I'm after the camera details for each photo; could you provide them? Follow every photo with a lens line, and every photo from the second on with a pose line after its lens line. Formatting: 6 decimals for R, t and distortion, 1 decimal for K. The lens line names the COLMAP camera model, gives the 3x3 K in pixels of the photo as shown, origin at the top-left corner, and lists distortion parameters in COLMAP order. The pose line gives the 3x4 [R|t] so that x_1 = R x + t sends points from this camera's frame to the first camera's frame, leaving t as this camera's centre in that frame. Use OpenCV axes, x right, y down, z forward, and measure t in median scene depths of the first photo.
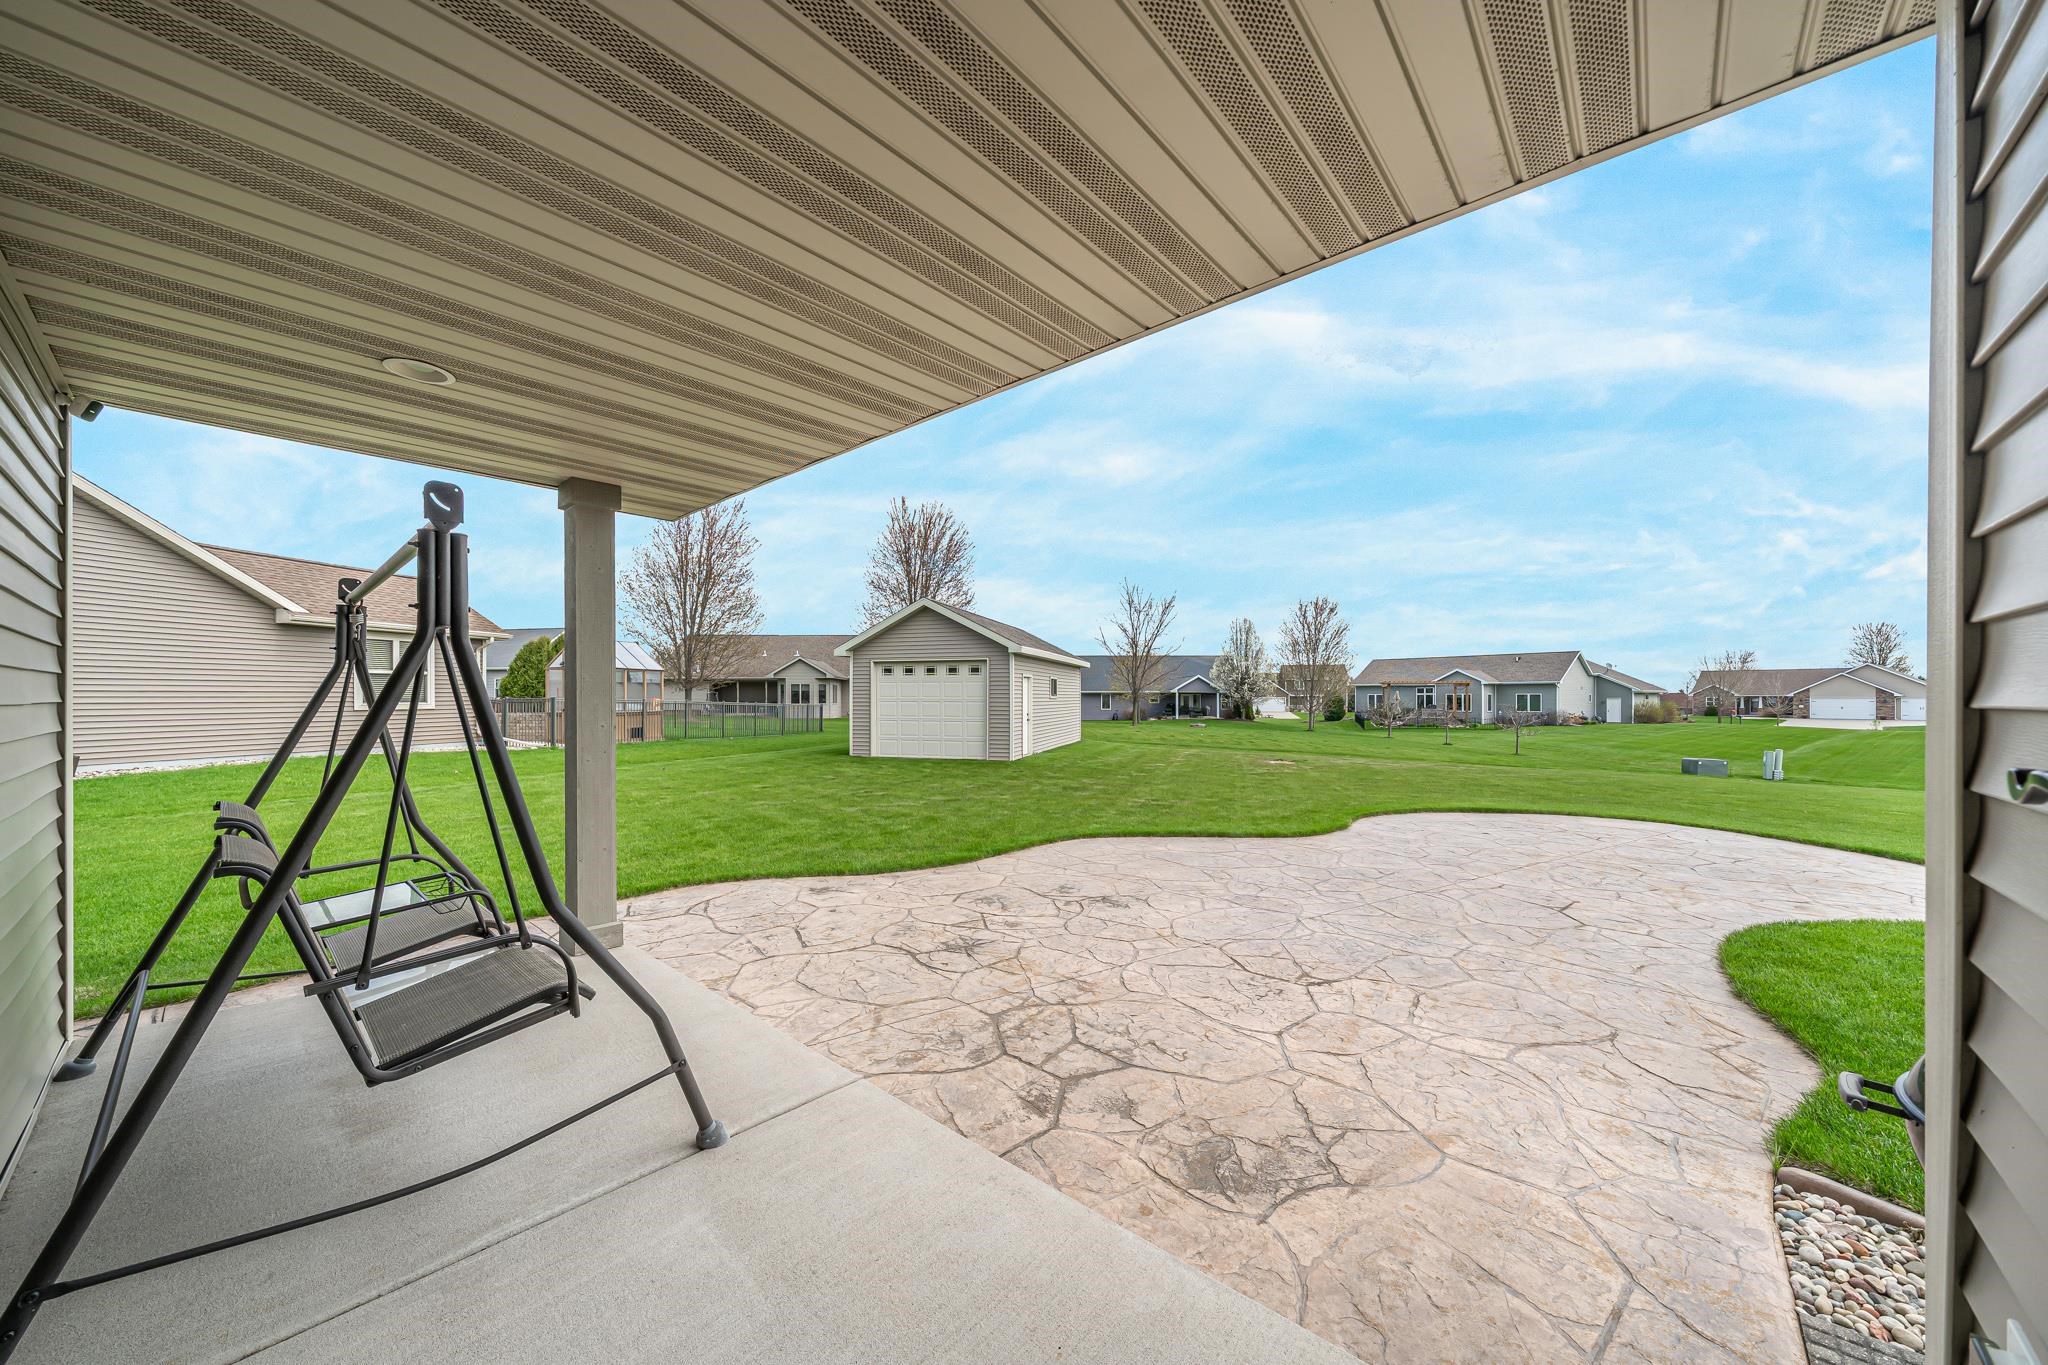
lens RADIAL K [[720.3, 0, 1032.1], [0, 720.3, 695.2], [0, 0, 1]] dist [-0.005031, 0.000256]
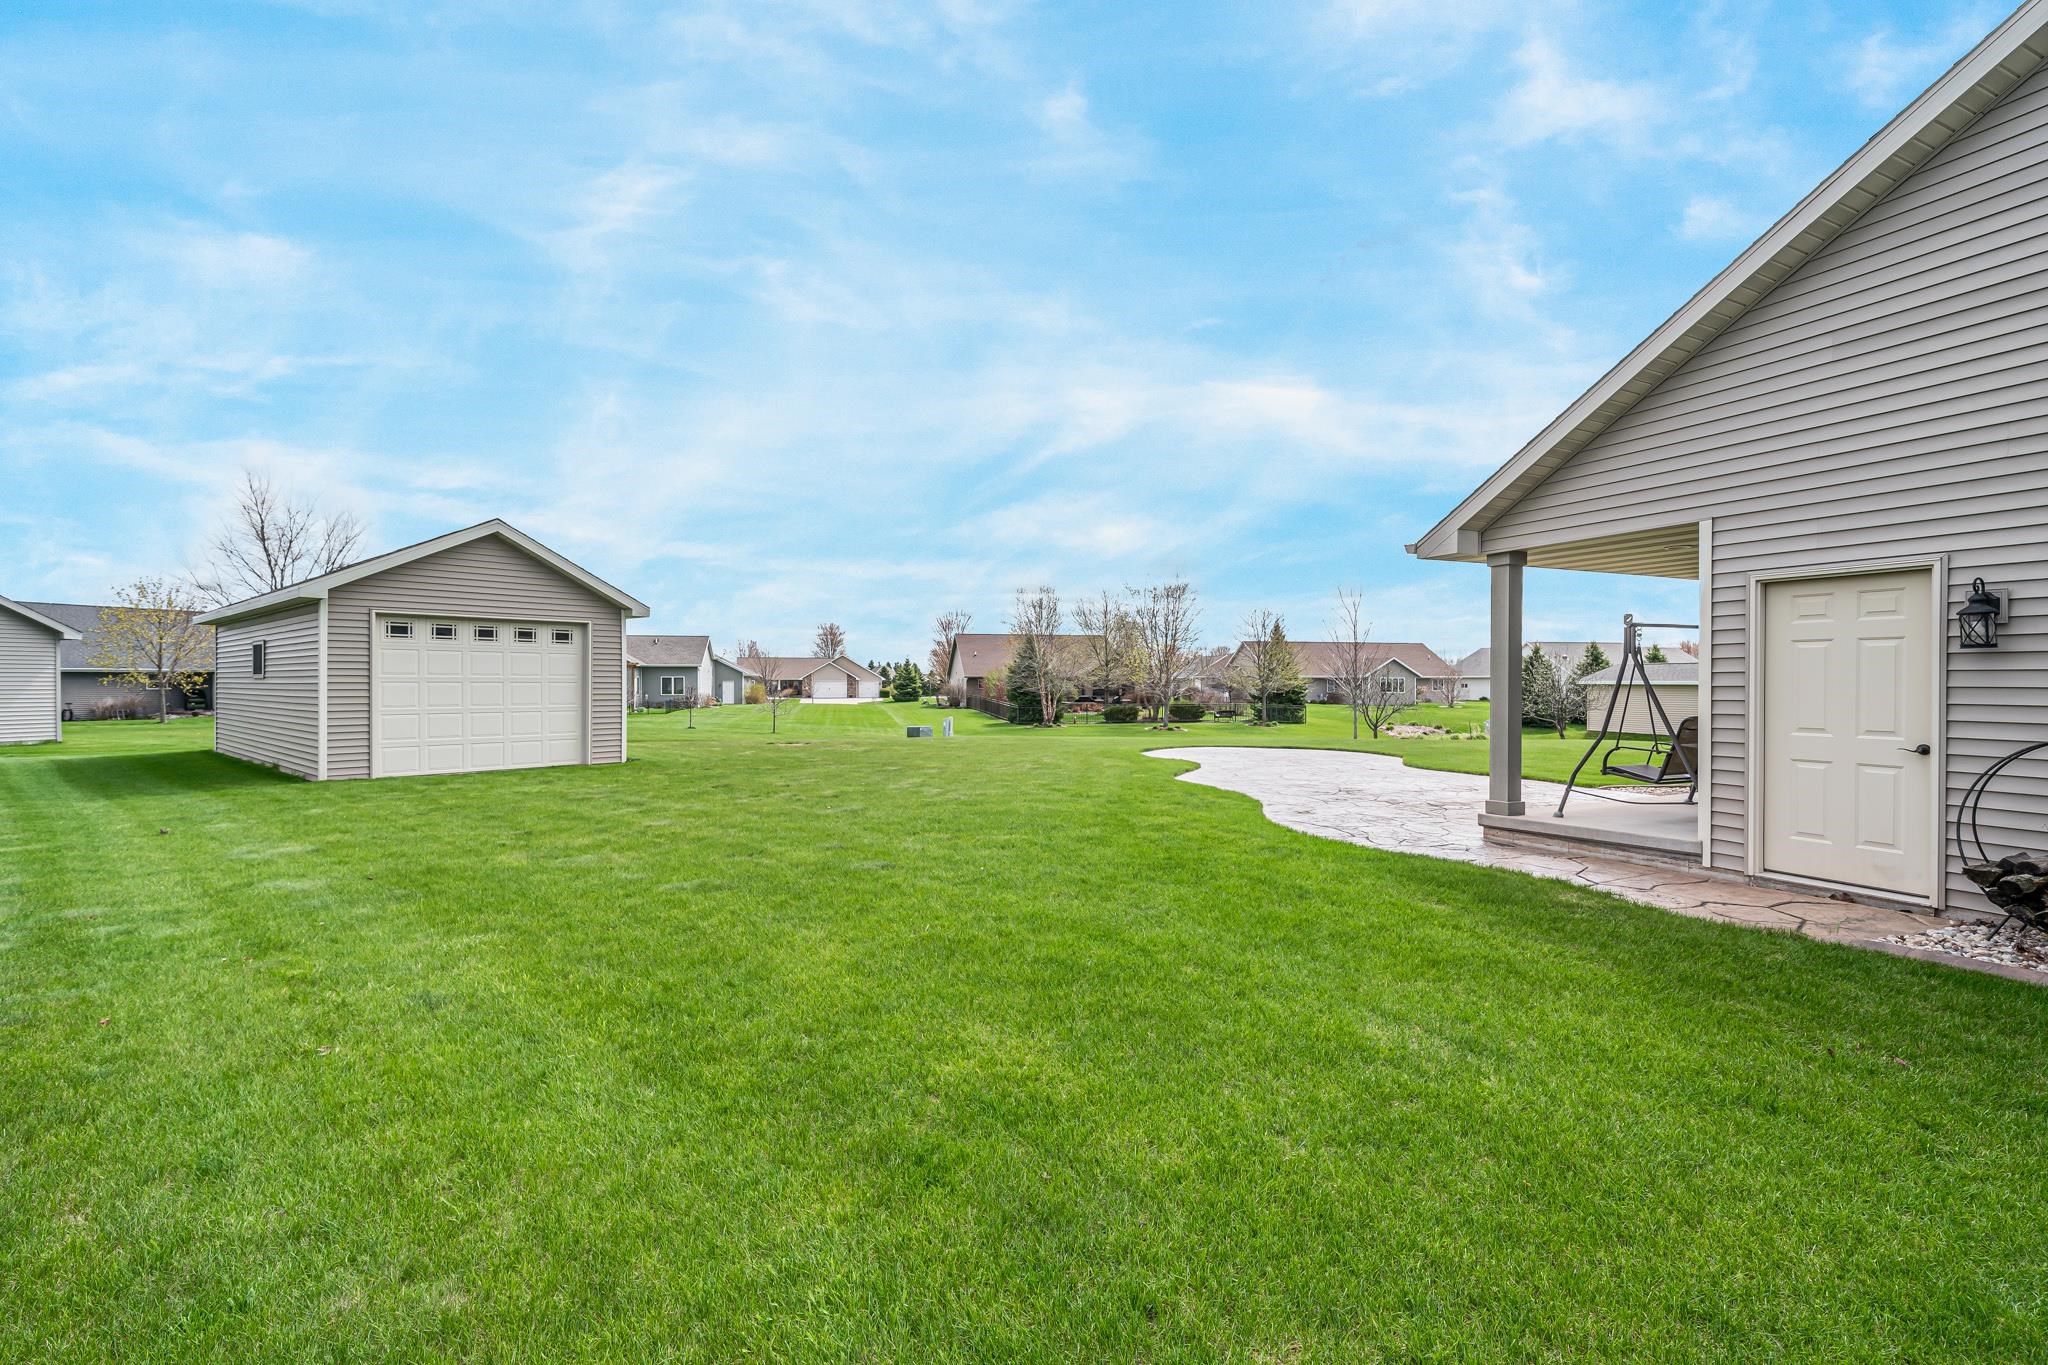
lens RADIAL K [[879.3, 0, 1023.1], [0, 879.3, 683.3], [0, 0, 1]] dist [-0.000505, -0.000243]
pose [[0.384264, -0.002803, 0.923219, -0.262345], [-0.001047, 0.999993, 0.003472, 0.002600], [-0.923223, -0.002301, 0.384258, 0.100886]]
